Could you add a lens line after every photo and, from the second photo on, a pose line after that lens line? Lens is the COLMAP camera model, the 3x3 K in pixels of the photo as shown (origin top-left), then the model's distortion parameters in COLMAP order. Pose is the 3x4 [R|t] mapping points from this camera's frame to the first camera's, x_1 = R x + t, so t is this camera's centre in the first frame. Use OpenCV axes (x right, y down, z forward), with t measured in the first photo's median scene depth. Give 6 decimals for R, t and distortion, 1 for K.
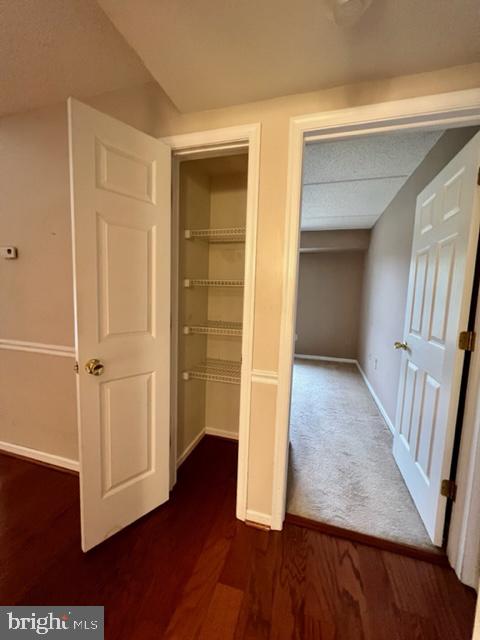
lens RADIAL K [[258.7, 0, 241.4], [0, 258.7, 317.3], [0, 0, 1]] dist [0.002593, -0.000029]
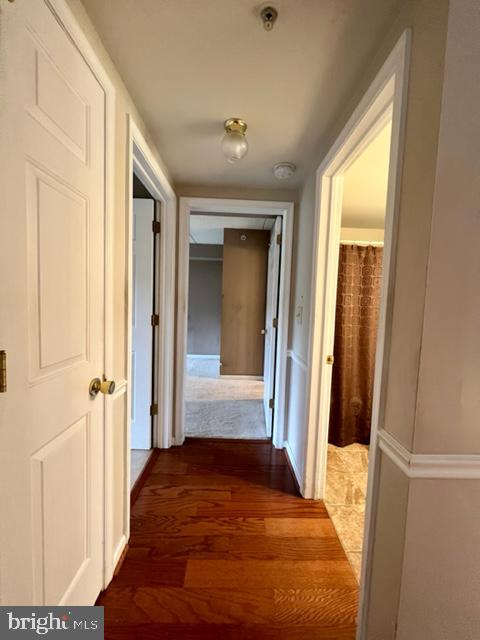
lens RADIAL K [[258.7, 0, 244.9], [0, 258.7, 318.7], [0, 0, 1]] dist [0.002593, -0.000029]
pose [[-0.322372, -0.100337, 0.941281, -0.992313], [0.047698, 0.991382, 0.122013, -0.104397], [-0.945411, 0.084230, -0.314808, 0.997588]]
